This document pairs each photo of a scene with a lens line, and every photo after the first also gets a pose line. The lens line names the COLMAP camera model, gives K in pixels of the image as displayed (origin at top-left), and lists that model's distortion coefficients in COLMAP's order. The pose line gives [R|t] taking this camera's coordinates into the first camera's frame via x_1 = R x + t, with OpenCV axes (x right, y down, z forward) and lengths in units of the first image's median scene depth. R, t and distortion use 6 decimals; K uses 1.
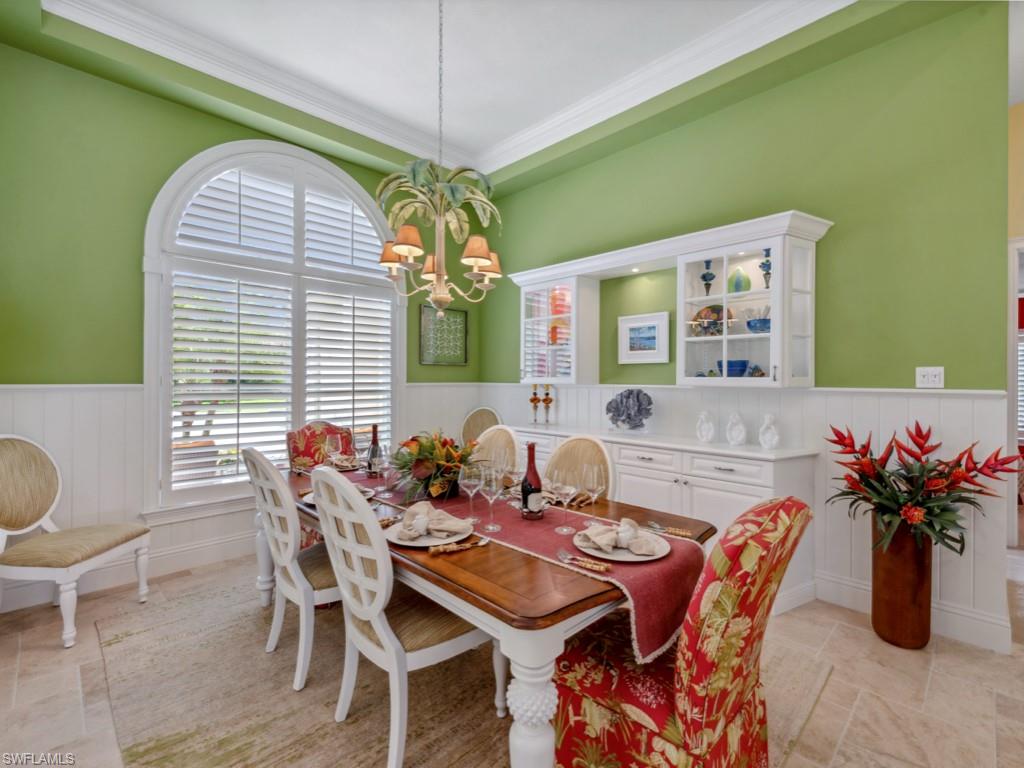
lens RADIAL K [[457.4, 0, 512.8], [0, 457.4, 379.4], [0, 0, 1]] dist [0.013500, -0.006119]
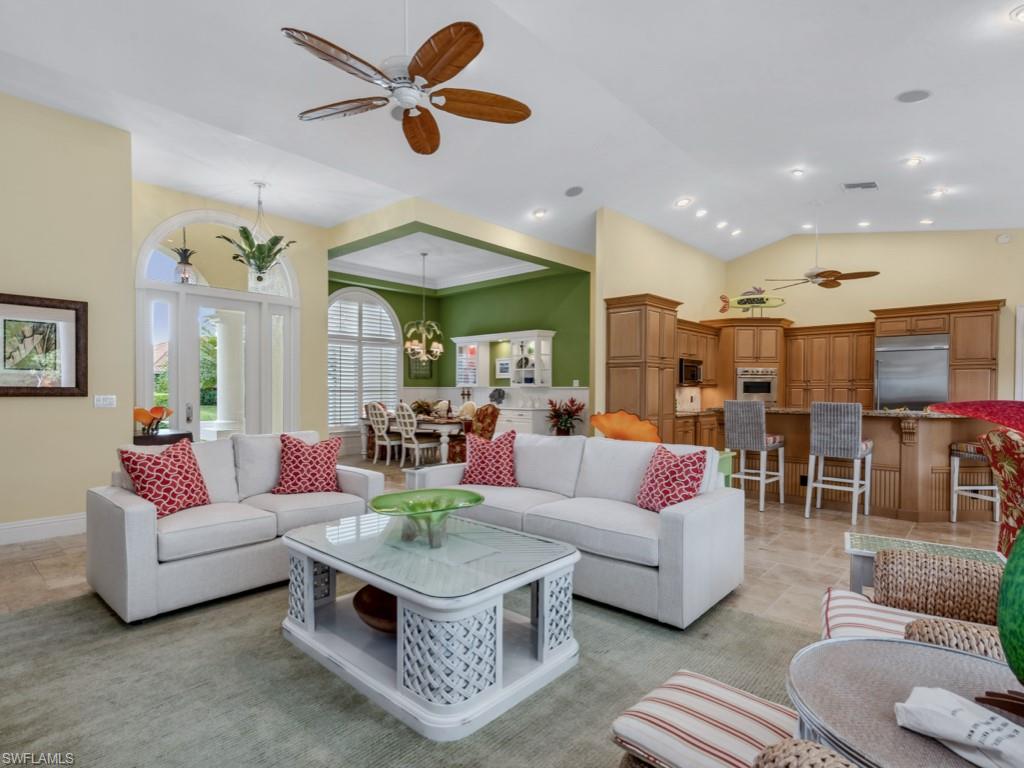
lens RADIAL K [[524.9, 0, 512.0], [0, 524.9, 384.0], [0, 0, 1]] dist [0.000108, -0.000005]
pose [[0.998289, -0.003952, 0.058338, 0.161941], [0.004239, 0.999980, -0.004795, 0.010340], [-0.058318, 0.005034, 0.998285, -1.823529]]
